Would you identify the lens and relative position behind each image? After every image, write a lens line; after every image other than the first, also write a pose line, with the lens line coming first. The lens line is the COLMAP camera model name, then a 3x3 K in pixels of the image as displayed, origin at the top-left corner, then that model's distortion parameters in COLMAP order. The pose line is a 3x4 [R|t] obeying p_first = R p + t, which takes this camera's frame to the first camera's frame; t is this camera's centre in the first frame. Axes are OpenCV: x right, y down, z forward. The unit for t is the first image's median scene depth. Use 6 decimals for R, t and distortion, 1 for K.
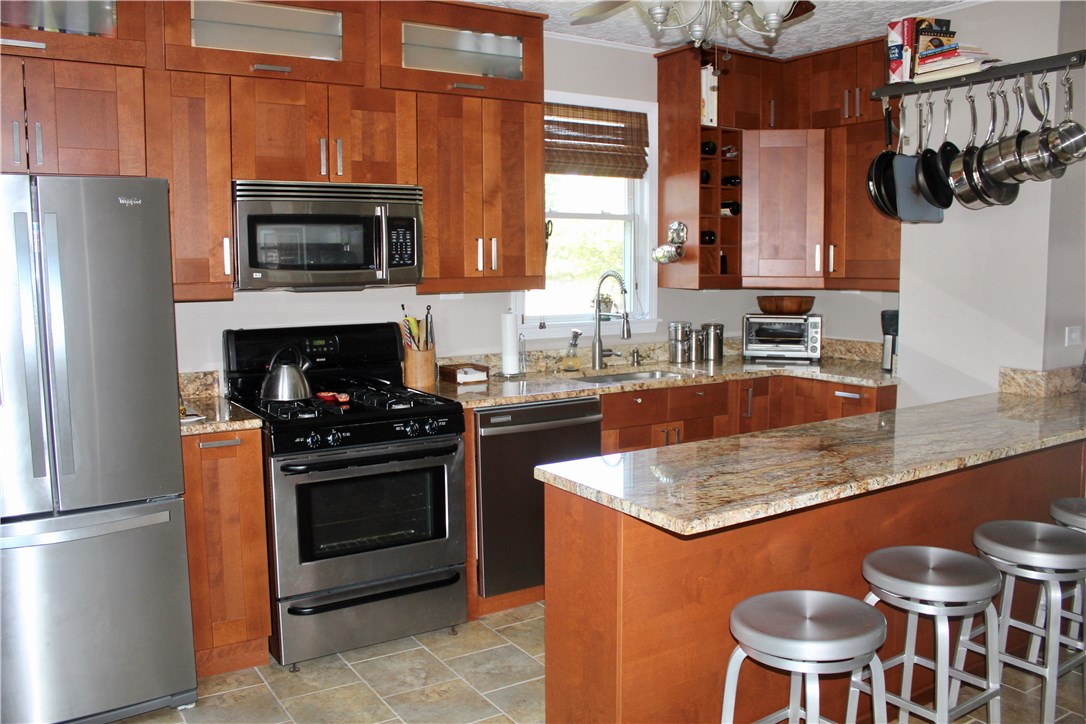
lens RADIAL K [[884.3, 0, 543.0], [0, 884.3, 362.0], [0, 0, 1]] dist [-0.129889, 0.009304]
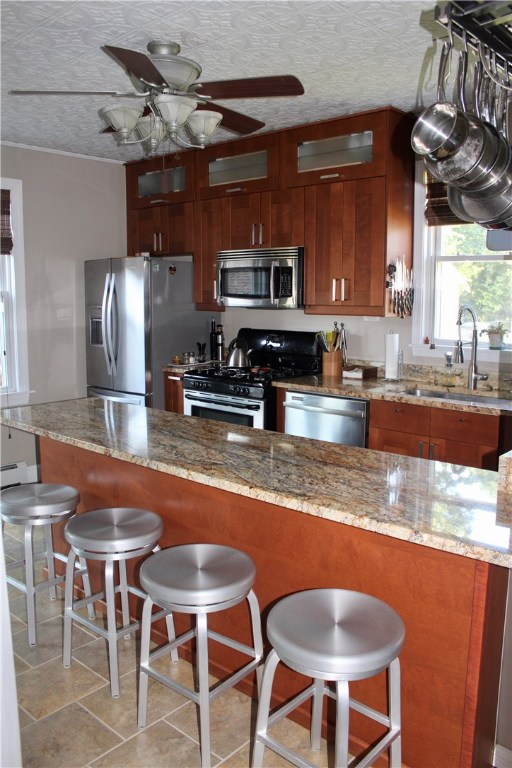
lens RADIAL K [[625.4, 0, 255.7], [0, 625.4, 365.5], [0, 0, 1]] dist [-0.129889, 0.009304]
pose [[0.298776, 0.118474, -0.946941, 0.871381], [-0.113562, 0.989627, 0.087983, -0.072568], [0.947542, 0.081249, 0.309131, 0.556880]]
